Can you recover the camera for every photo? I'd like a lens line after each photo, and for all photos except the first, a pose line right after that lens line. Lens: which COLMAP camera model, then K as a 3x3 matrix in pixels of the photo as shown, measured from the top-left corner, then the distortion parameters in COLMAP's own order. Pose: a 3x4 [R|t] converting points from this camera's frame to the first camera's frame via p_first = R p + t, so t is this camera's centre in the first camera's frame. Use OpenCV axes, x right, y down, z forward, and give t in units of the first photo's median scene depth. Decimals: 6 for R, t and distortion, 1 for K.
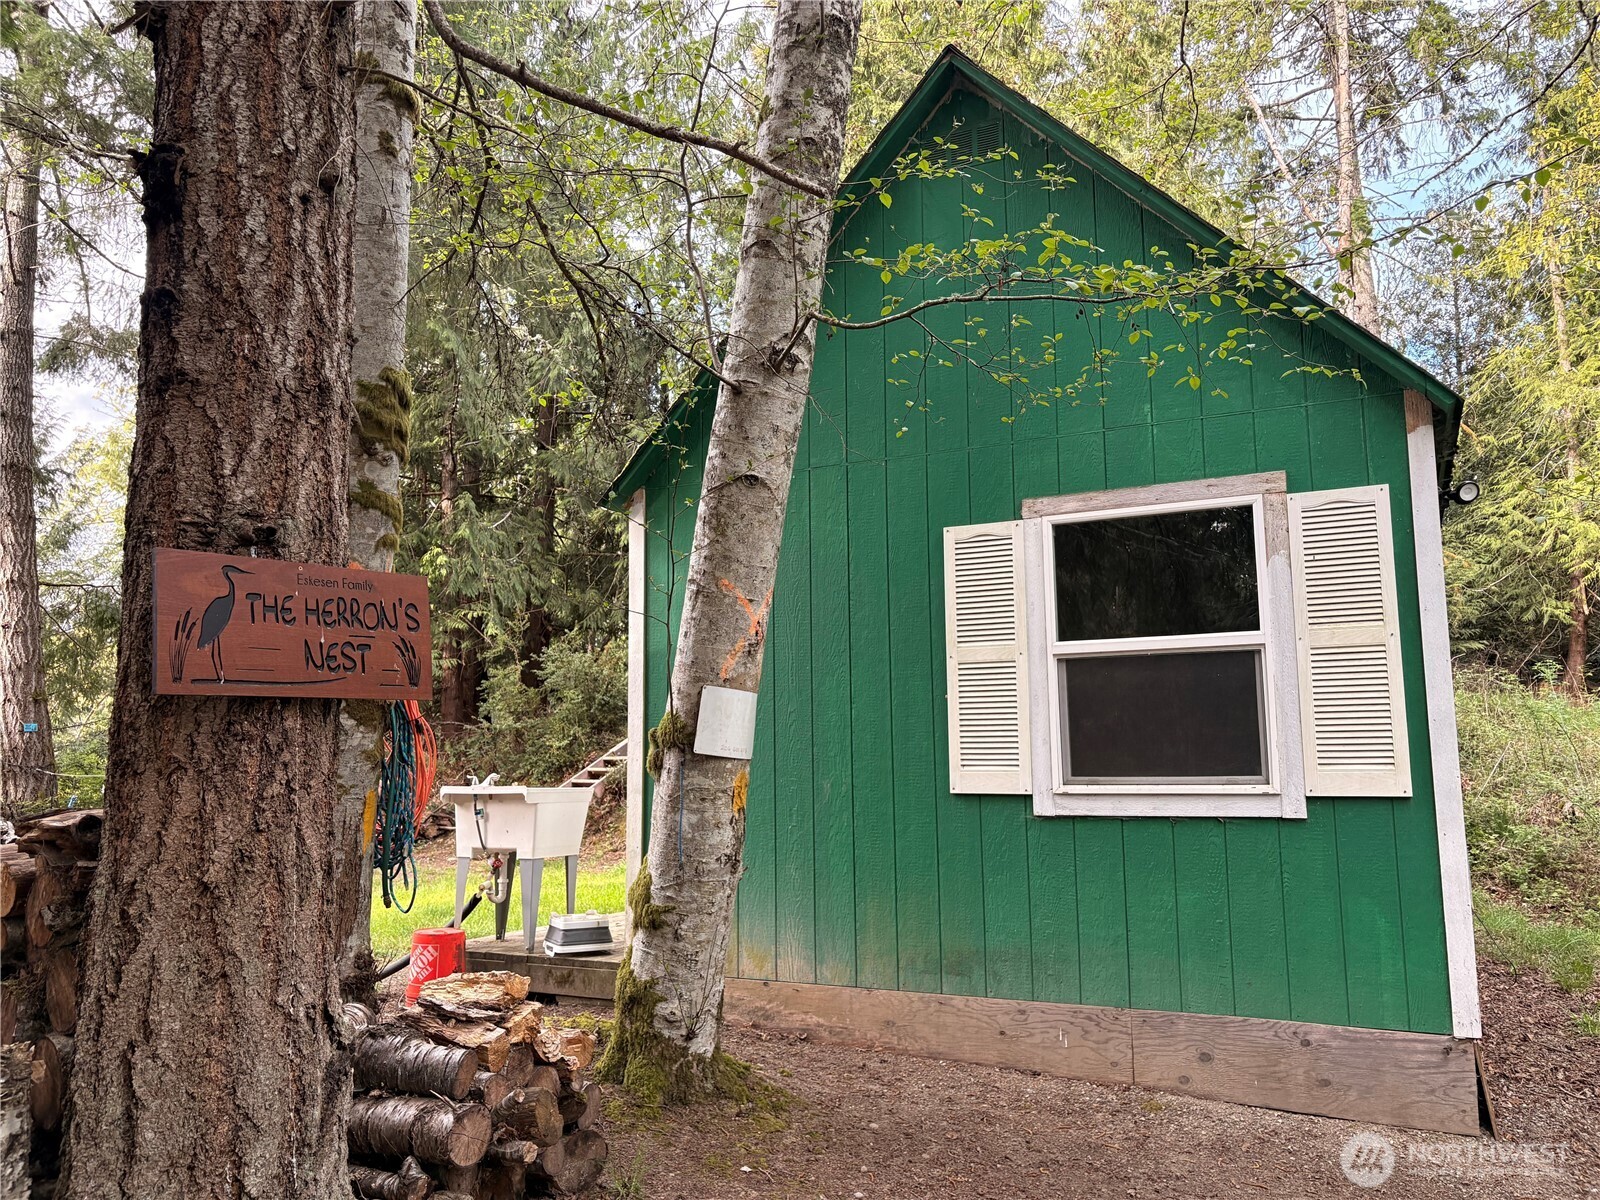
lens RADIAL K [[1205.2, 0, 801.3], [0, 1205.2, 611.2], [0, 0, 1]] dist [0.041223, -0.047363]
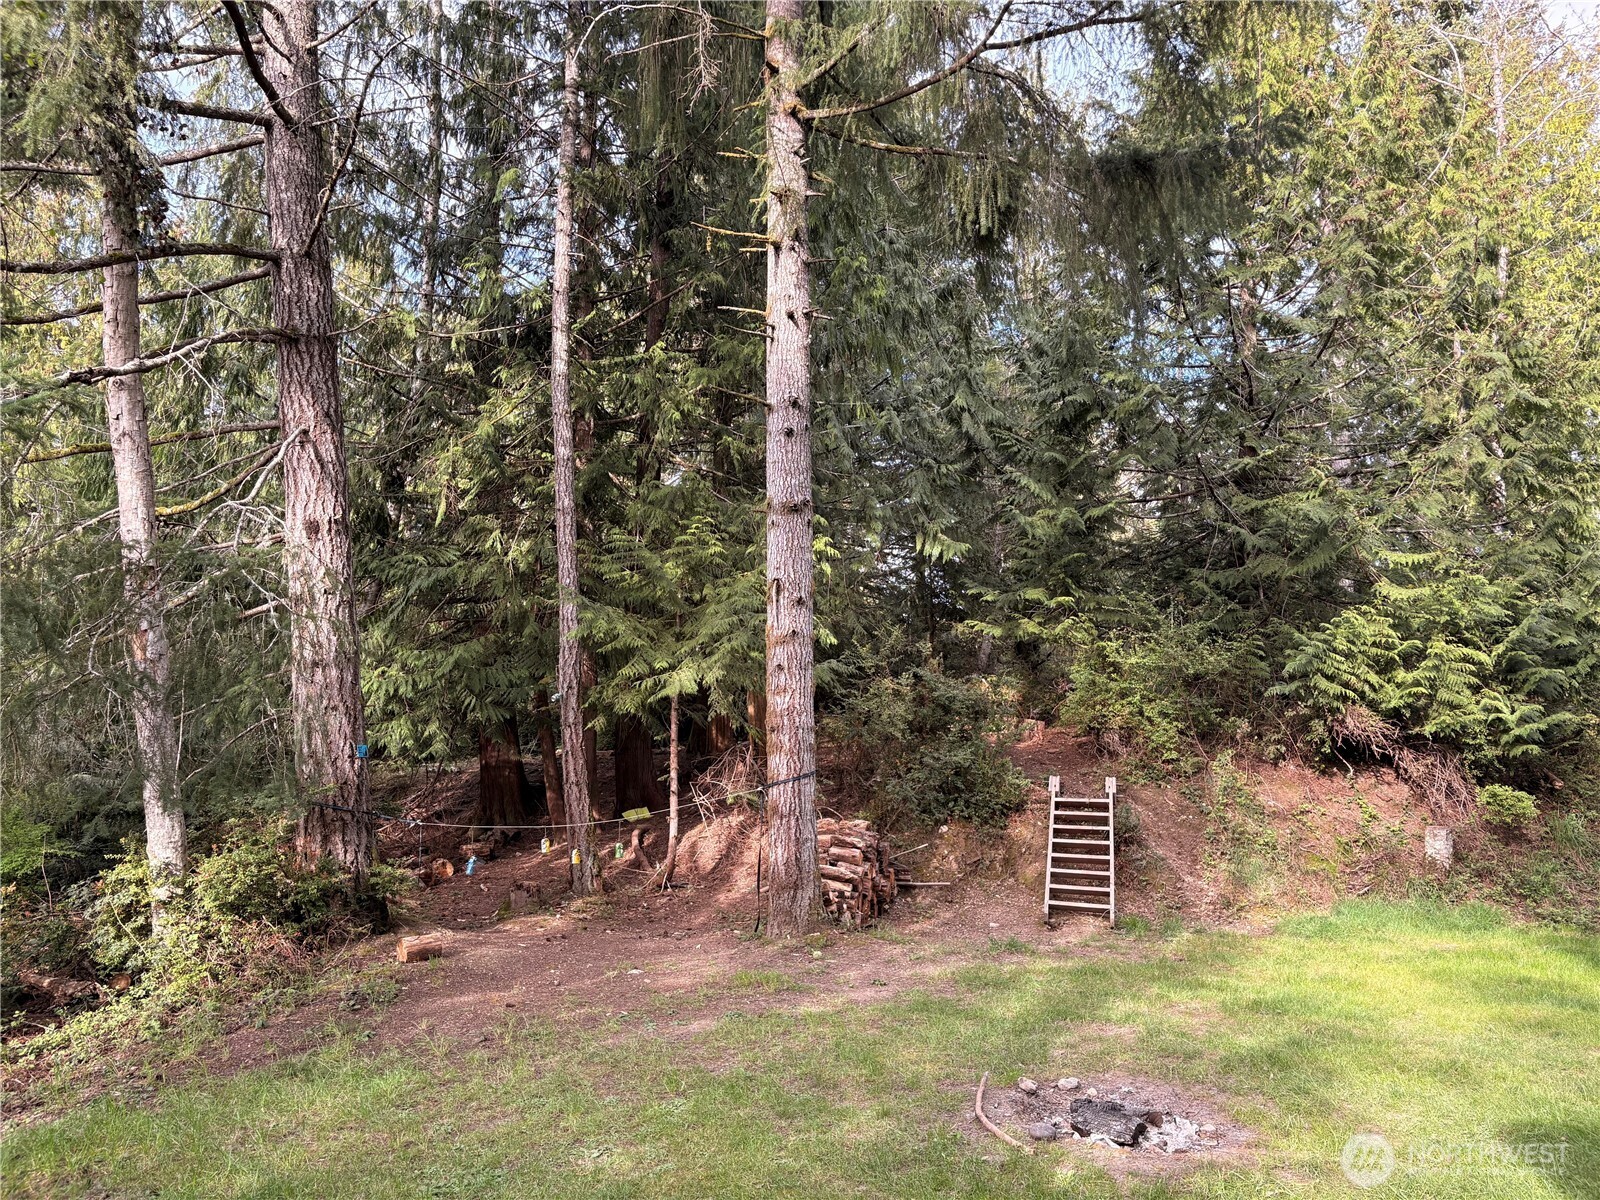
lens RADIAL K [[1205.2, 0, 802.7], [0, 1205.2, 608.1], [0, 0, 1]] dist [0.041223, -0.047363]
pose [[0.858303, 0.077744, 0.507220, -2.492070], [-0.078070, 0.996734, -0.020667, 0.049170], [-0.507170, -0.021860, 0.861569, 1.069627]]
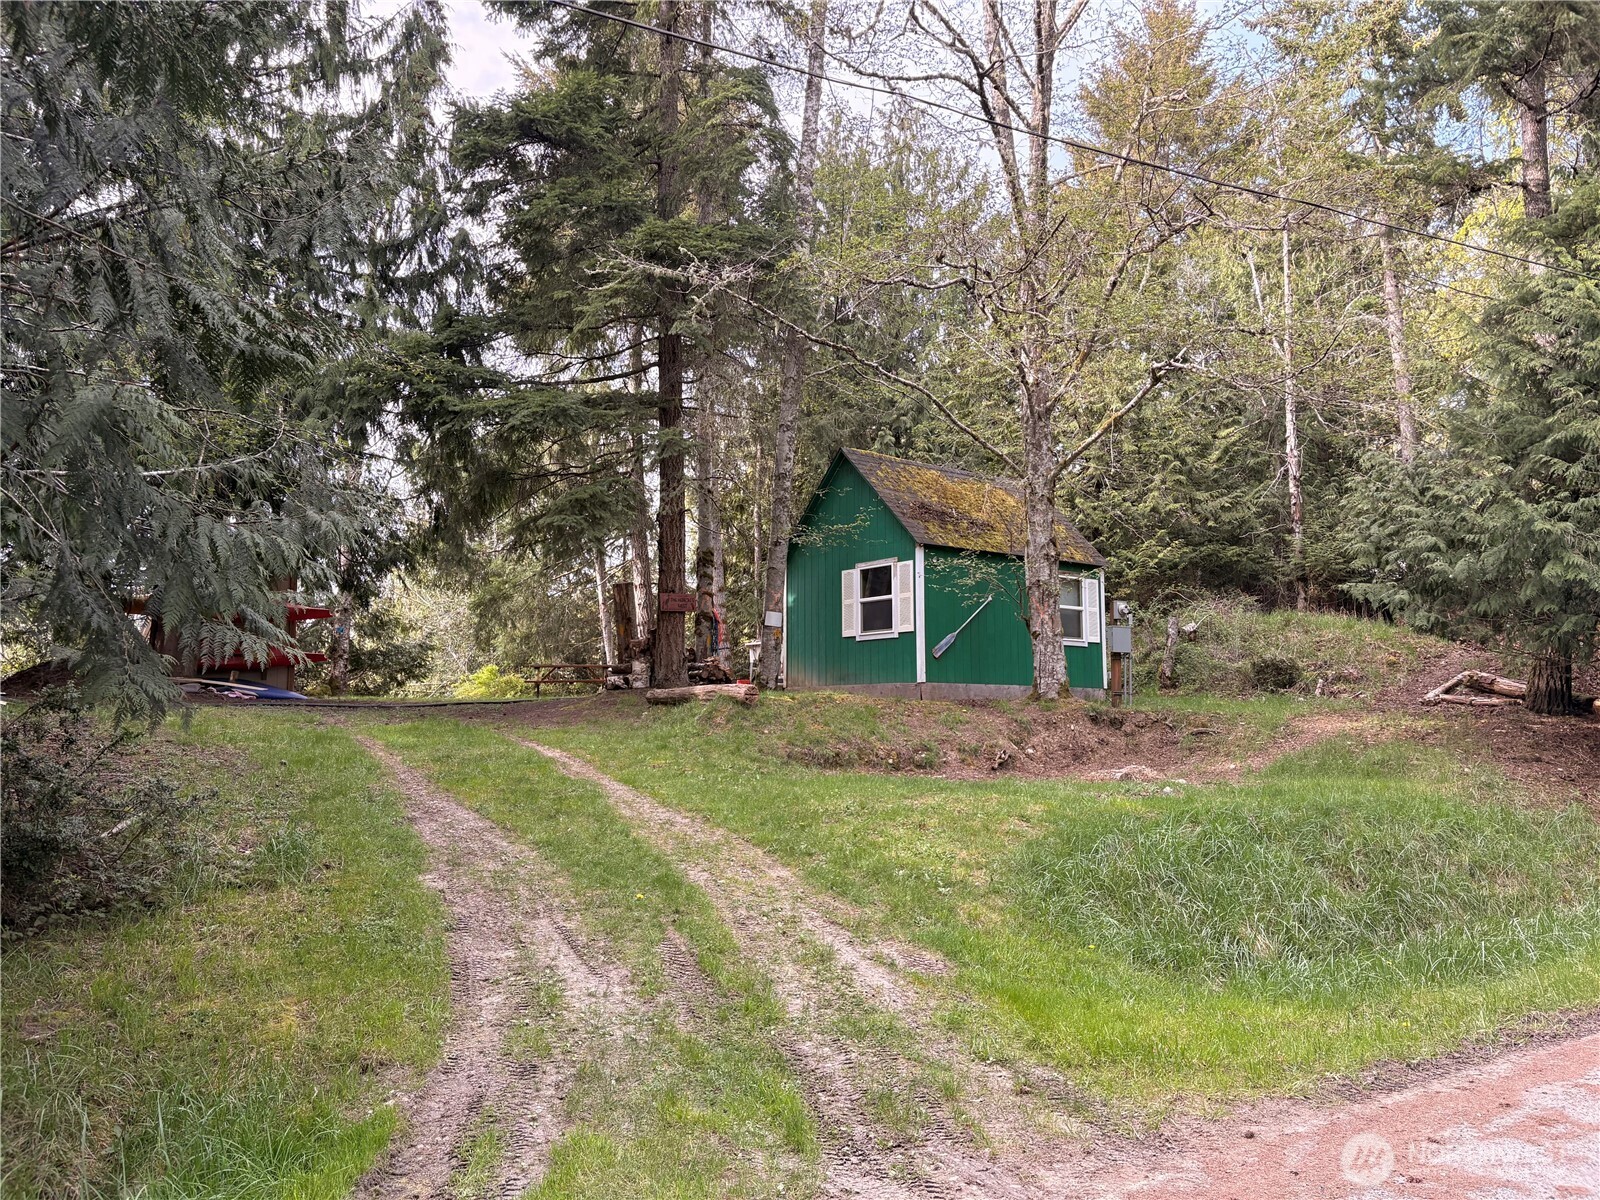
lens RADIAL K [[1205.2, 0, 803.3], [0, 1205.2, 609.7], [0, 0, 1]] dist [0.041223, -0.047363]
pose [[0.904127, -0.030833, -0.426150, 1.870198], [0.044038, 0.998806, 0.021165, -0.034887], [0.424989, -0.037903, 0.904405, -2.924033]]
